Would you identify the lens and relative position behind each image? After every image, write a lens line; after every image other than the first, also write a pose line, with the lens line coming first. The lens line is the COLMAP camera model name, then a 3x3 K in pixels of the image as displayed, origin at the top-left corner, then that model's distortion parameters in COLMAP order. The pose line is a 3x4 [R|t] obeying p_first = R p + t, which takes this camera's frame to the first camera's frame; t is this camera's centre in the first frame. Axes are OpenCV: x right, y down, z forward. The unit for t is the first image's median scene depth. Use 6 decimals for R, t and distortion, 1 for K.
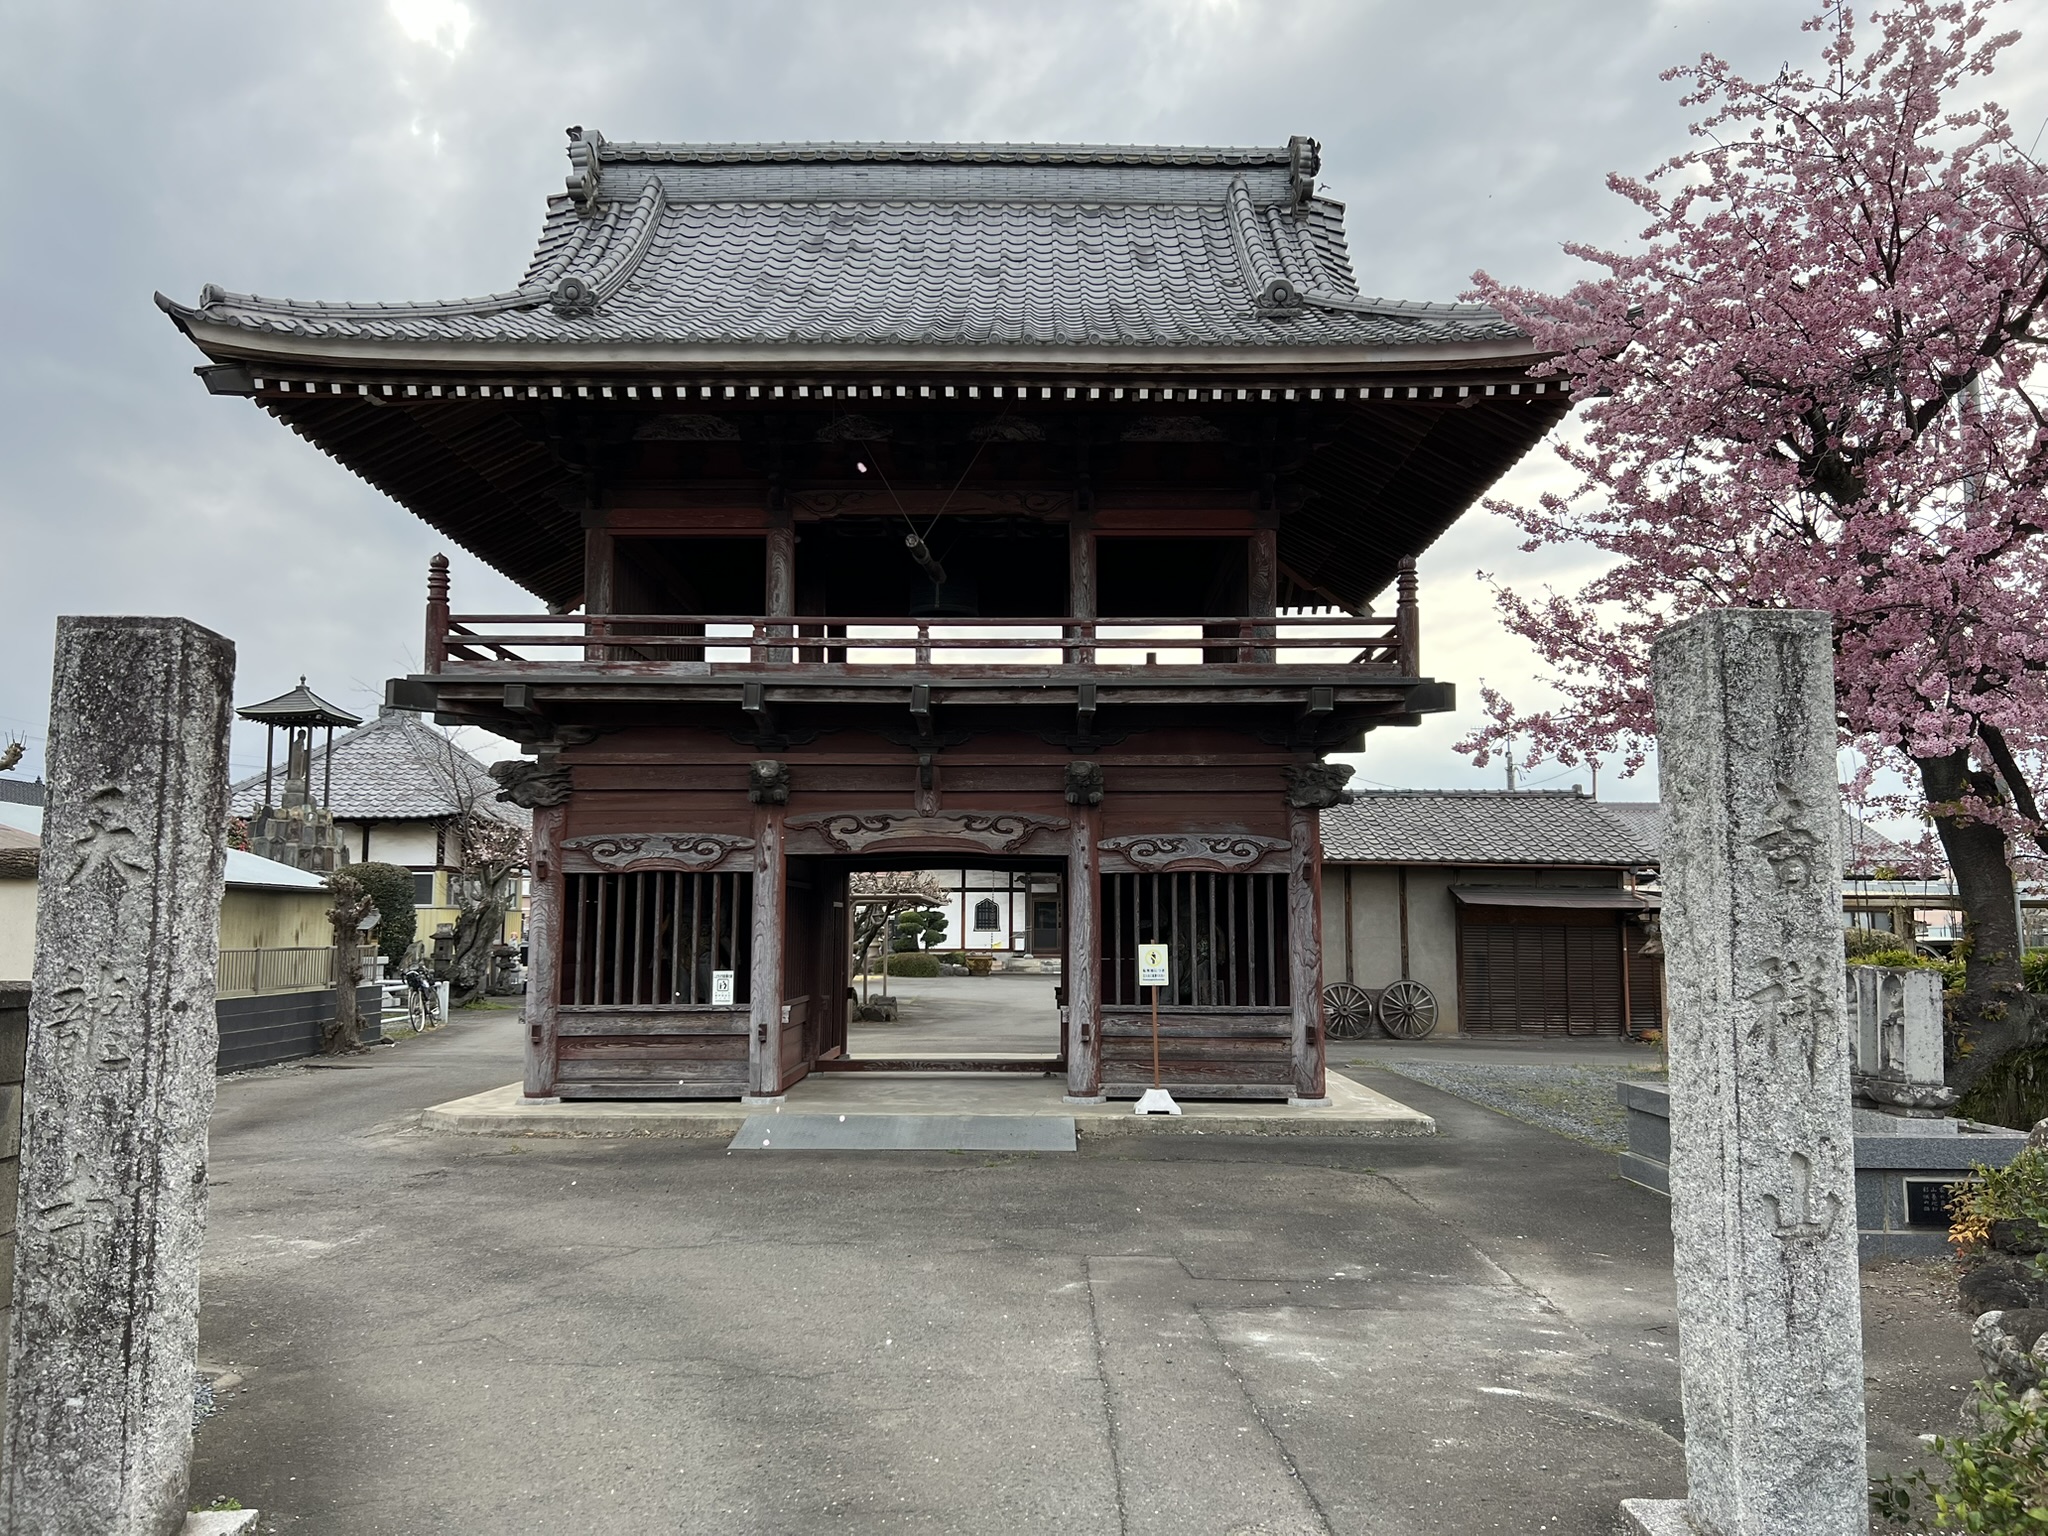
lens RADIAL K [[1544.5, 0, 1023.5], [0, 1544.5, 769.7], [0, 0, 1]] dist [0.058671, 0.000138]
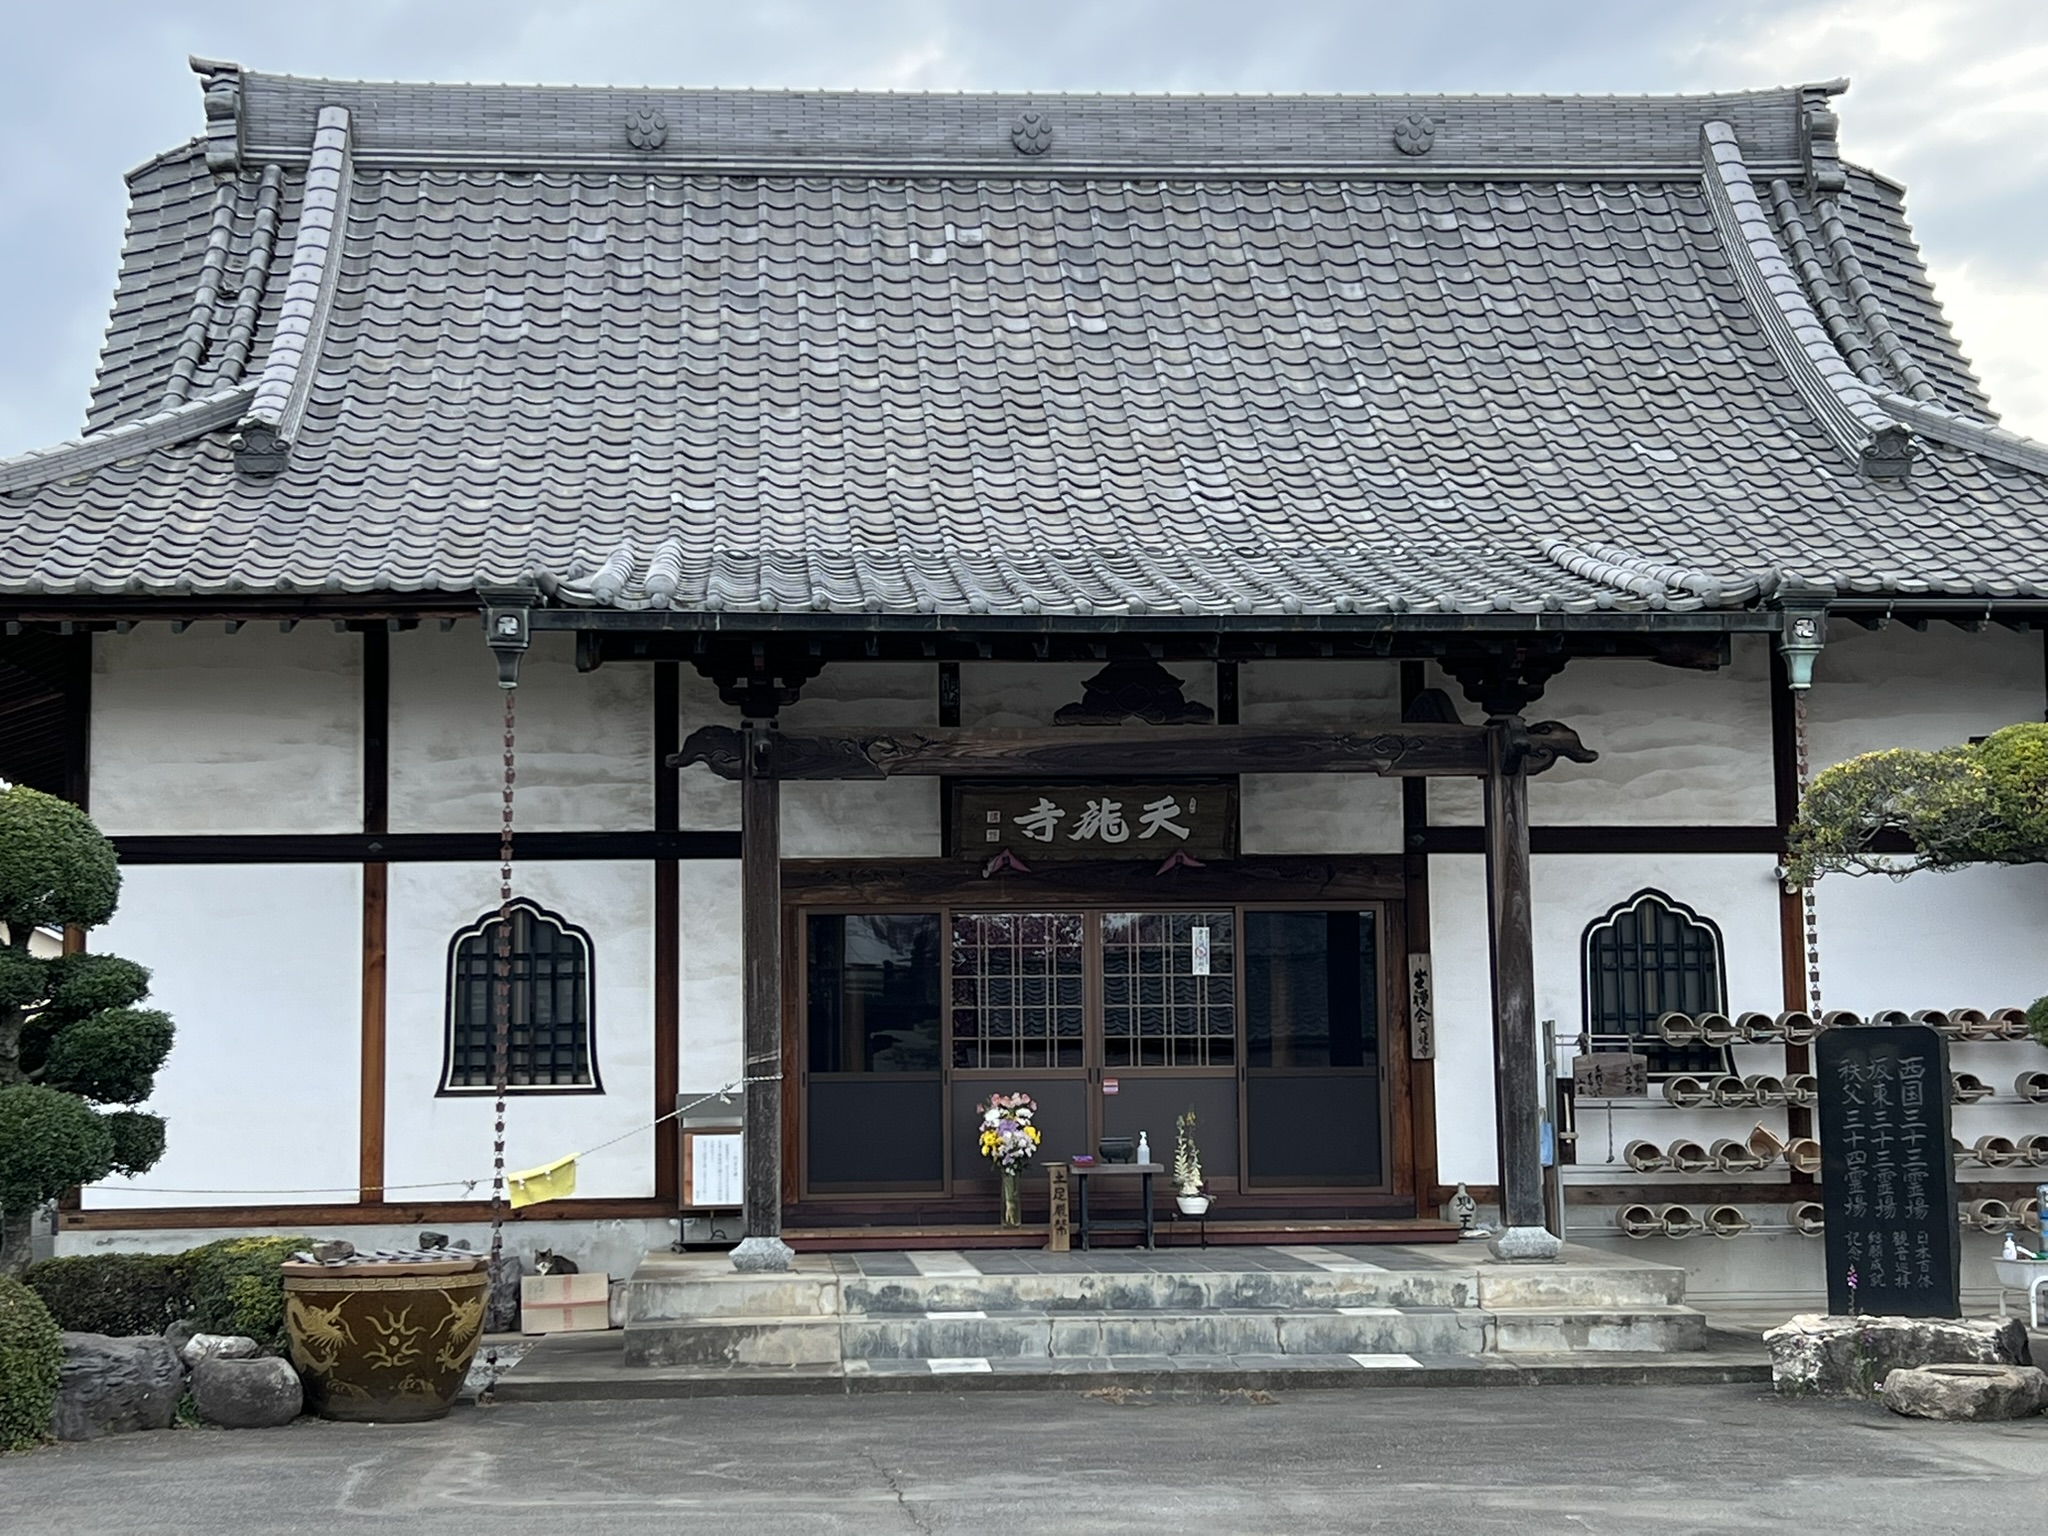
lens RADIAL K [[3297.7, 0, 1033.2], [0, 3297.7, 759.7], [0, 0, 1]] dist [0.119252, 0.000000]
pose [[0.997933, -0.012134, 0.063099, 0.009365], [0.012501, 0.999907, -0.005418, 0.071935], [-0.063028, 0.006196, 0.997993, 0.649874]]
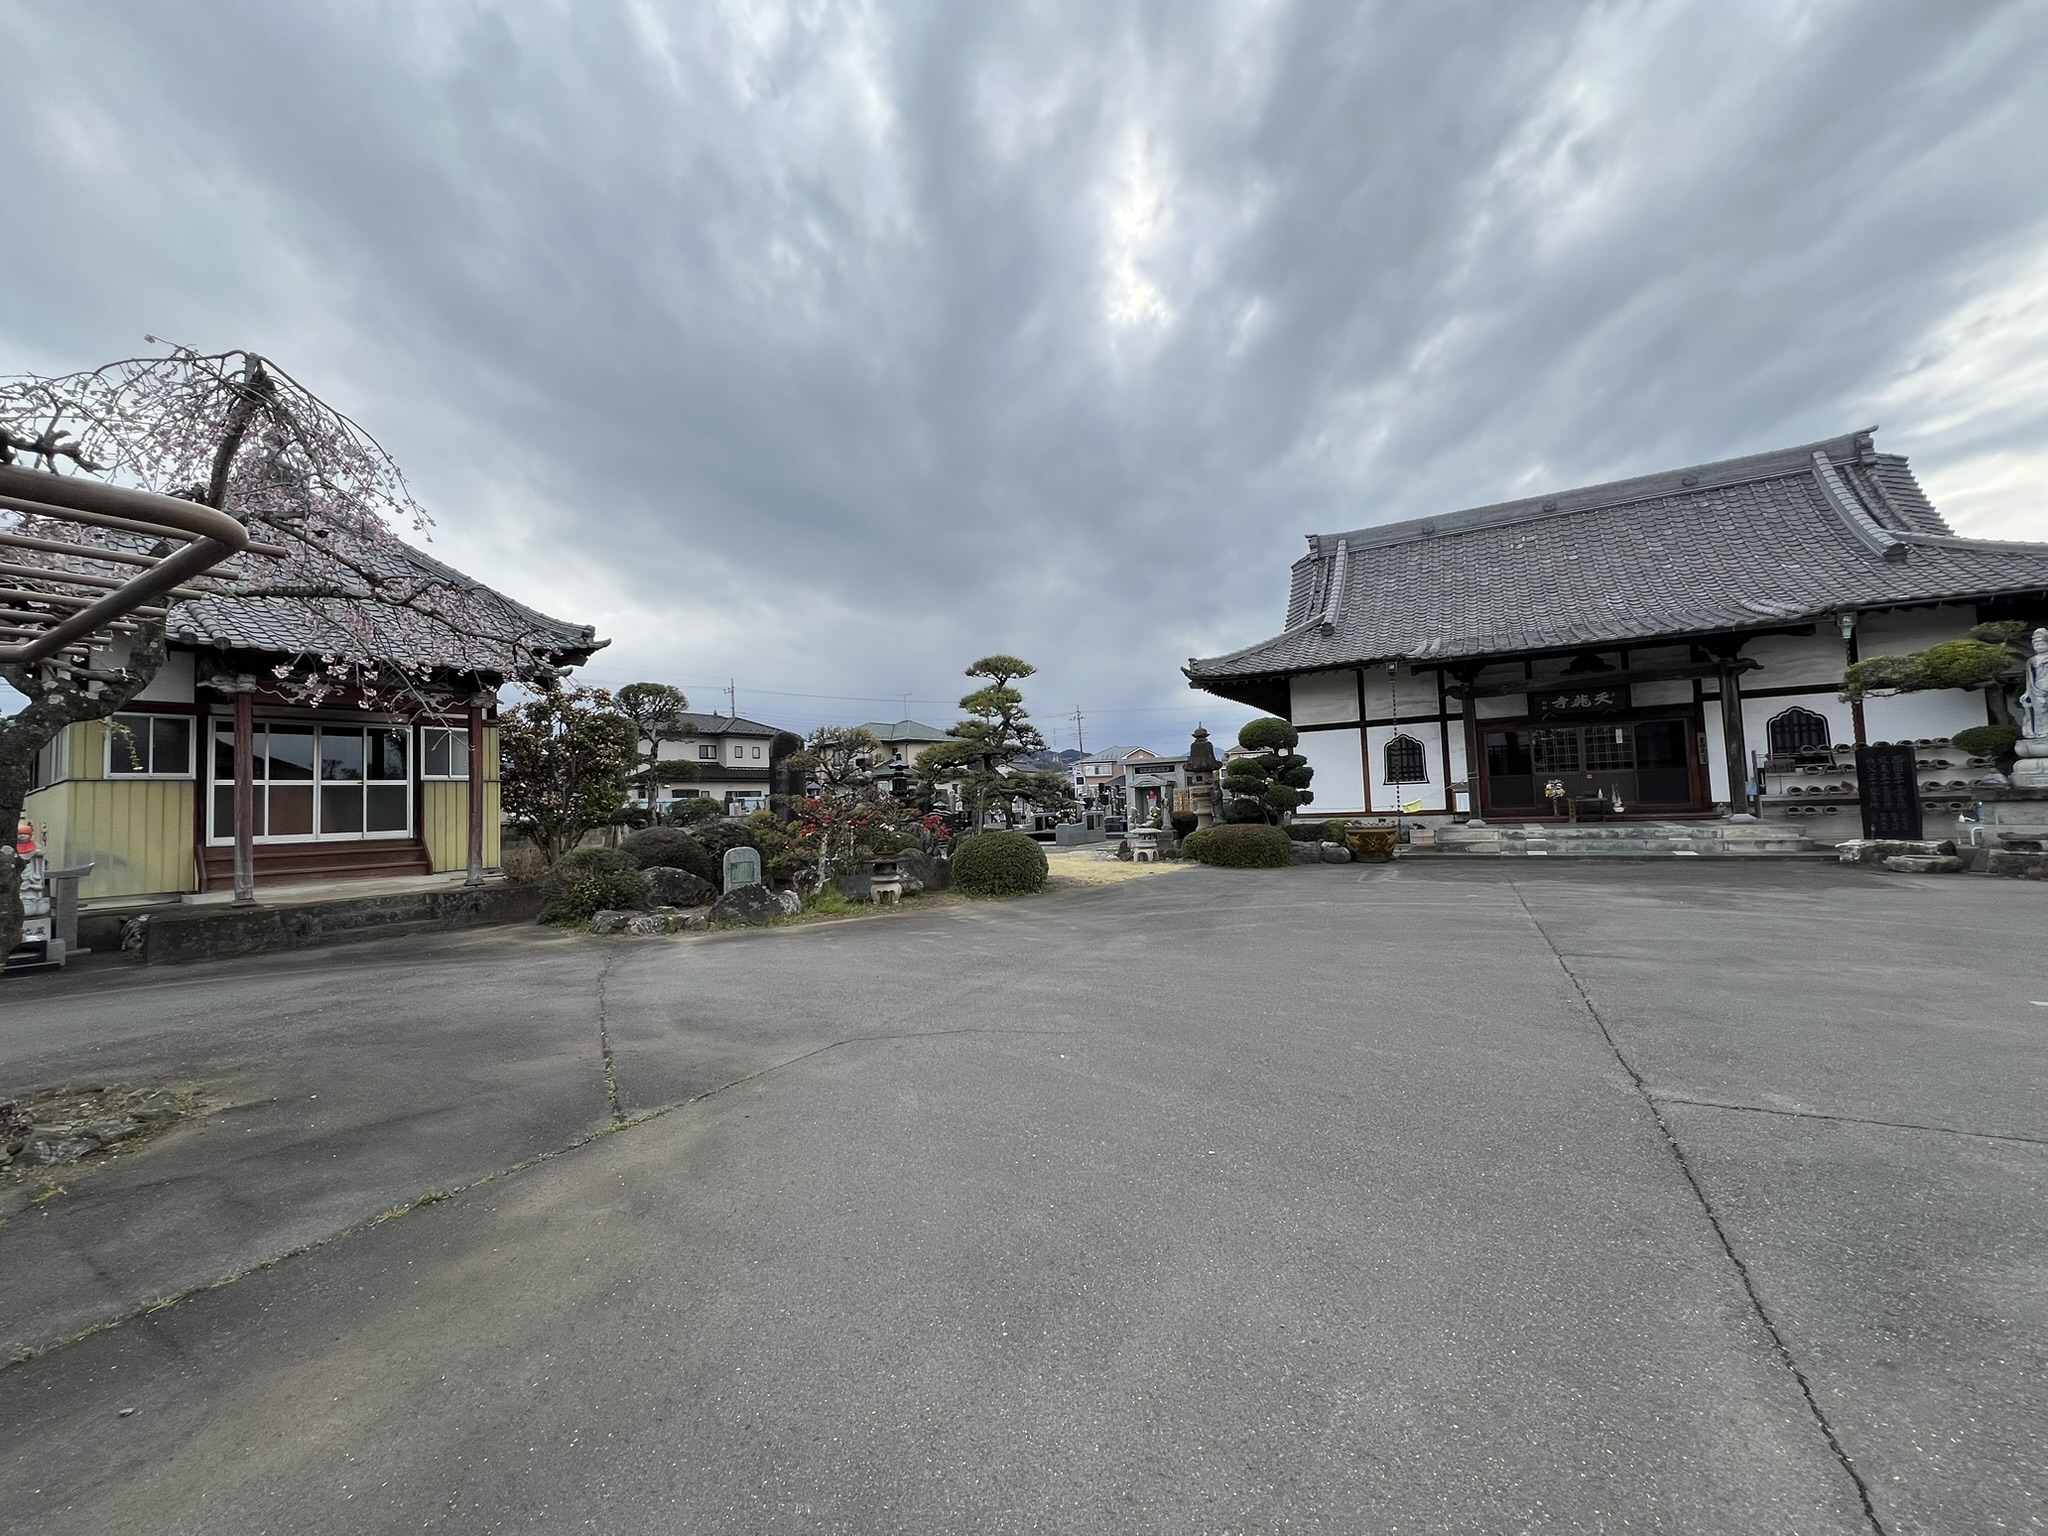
lens RADIAL K [[806.7, 0, 1030.0], [0, 806.7, 766.5], [0, 0, 1]] dist [-0.000076, 0.000023]
pose [[0.856603, -0.062921, -0.512125, 0.015409], [0.093918, 0.994970, 0.034847, 0.071066], [0.507356, -0.077948, 0.858204, 0.635630]]
